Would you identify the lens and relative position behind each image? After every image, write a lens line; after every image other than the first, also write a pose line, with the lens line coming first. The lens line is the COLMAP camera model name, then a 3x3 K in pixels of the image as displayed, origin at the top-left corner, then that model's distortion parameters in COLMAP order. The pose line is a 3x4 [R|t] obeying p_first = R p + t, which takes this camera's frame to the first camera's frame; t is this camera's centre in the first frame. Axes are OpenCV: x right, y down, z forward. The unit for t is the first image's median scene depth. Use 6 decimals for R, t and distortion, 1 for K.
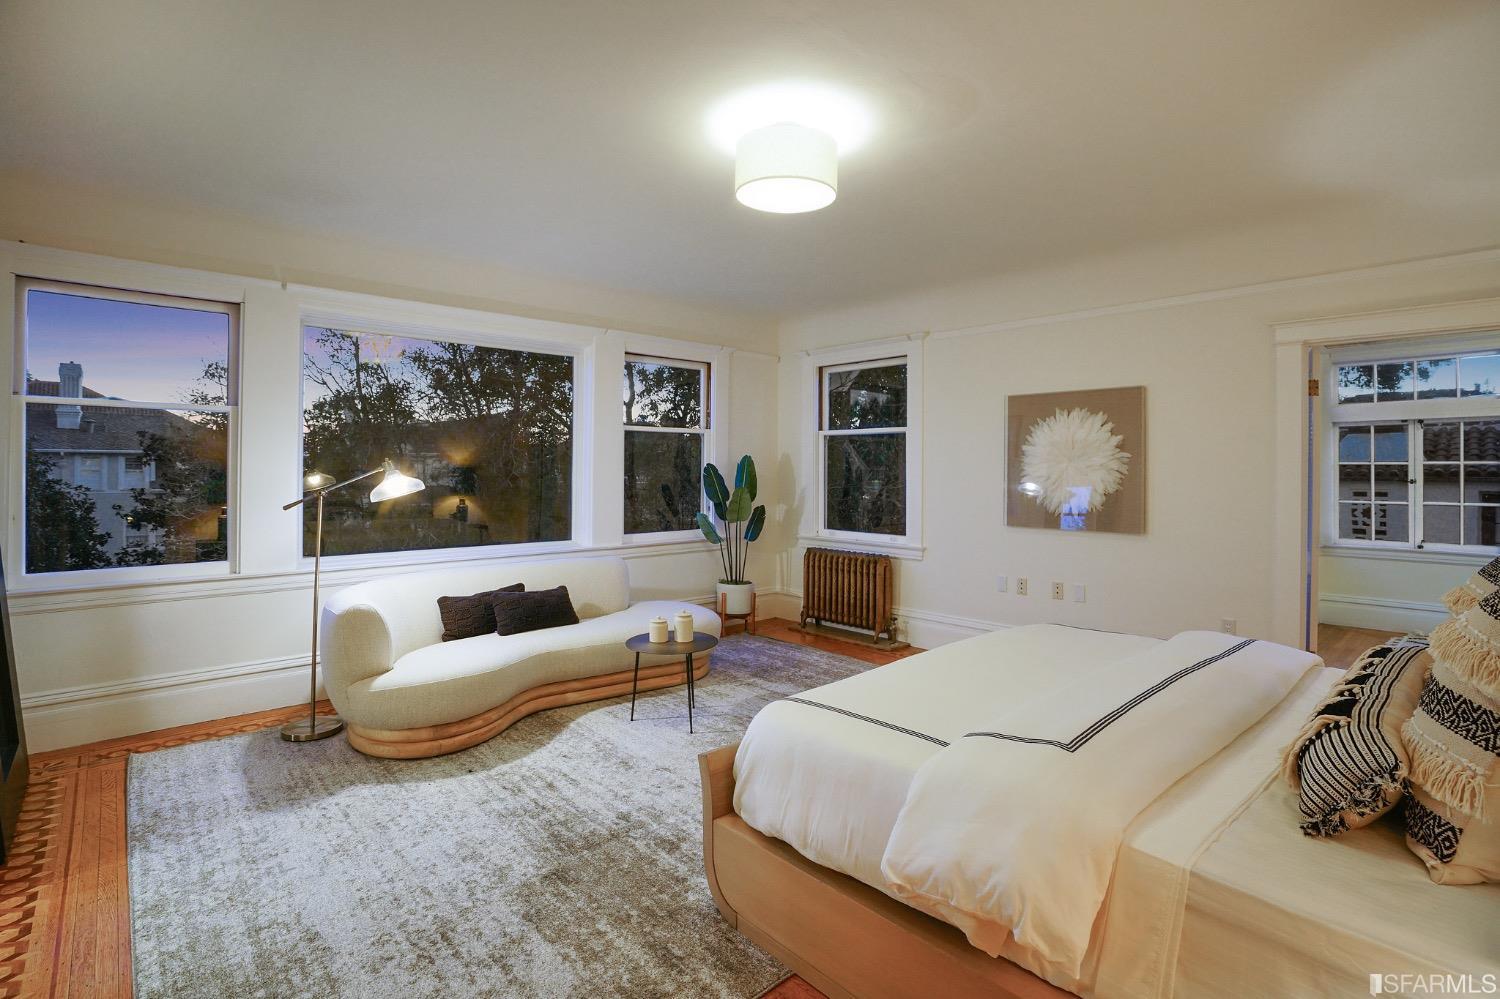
lens RADIAL K [[721.1, 0, 750.3], [0, 721.1, 489.3], [0, 0, 1]] dist [-0.024233, 0.002470]
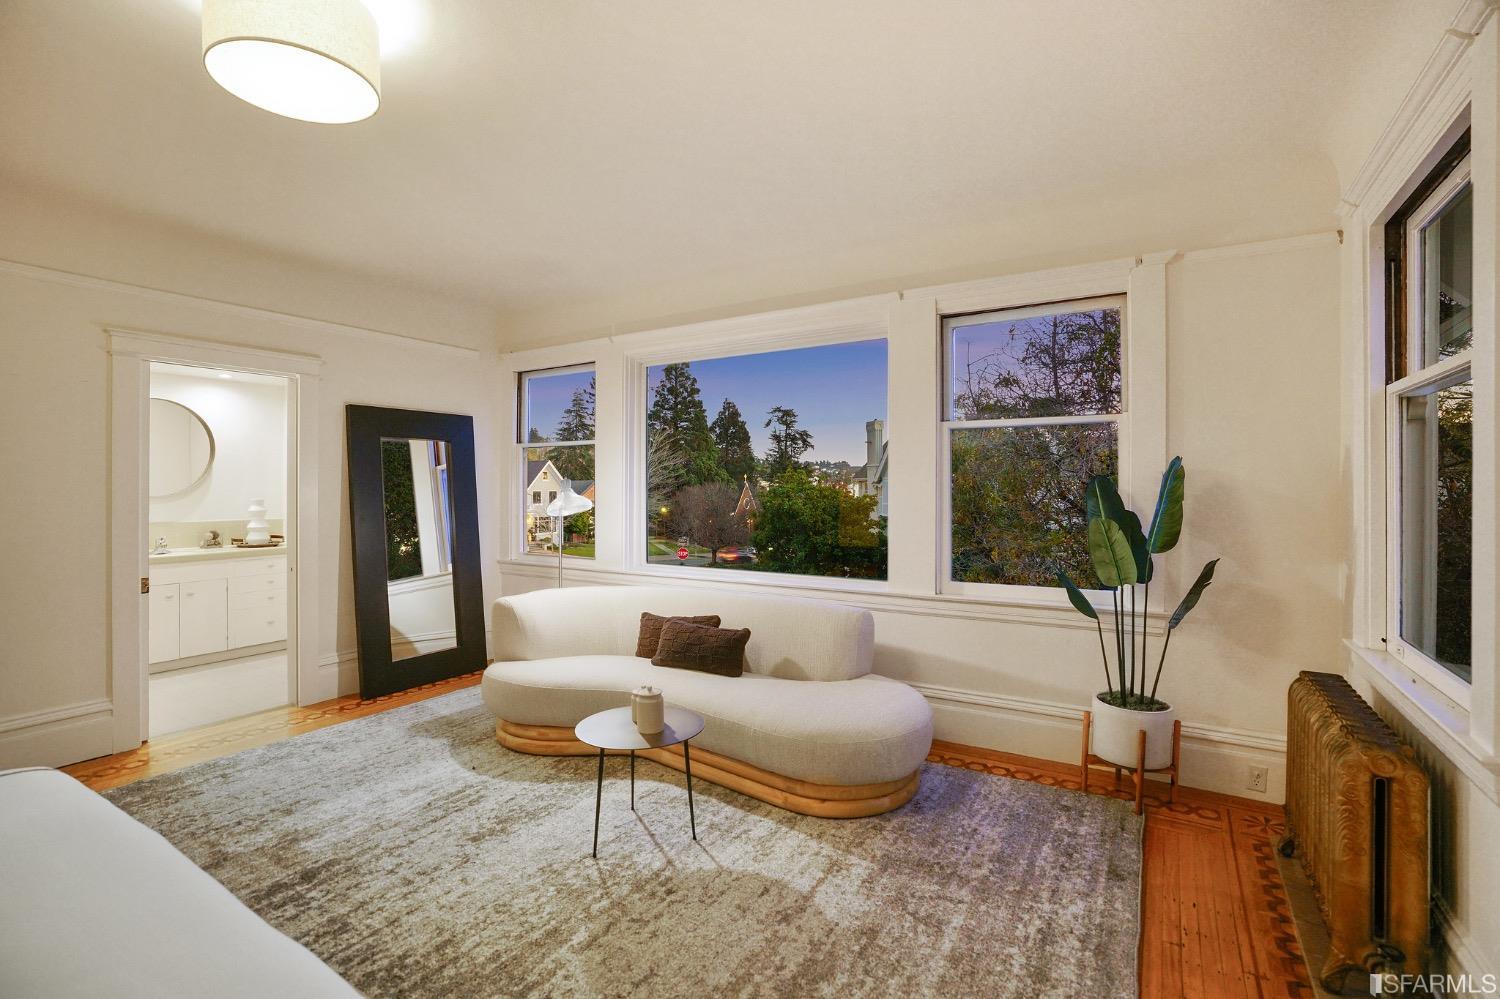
lens RADIAL K [[679.9, 0, 715.9], [0, 679.9, 494.6], [0, 0, 1]] dist [-0.024702, -0.000112]
pose [[0.249453, 0.005755, -0.968370, 0.620194], [-0.016474, 0.999863, 0.001698, -0.026504], [0.968247, 0.015529, 0.249514, 0.979560]]
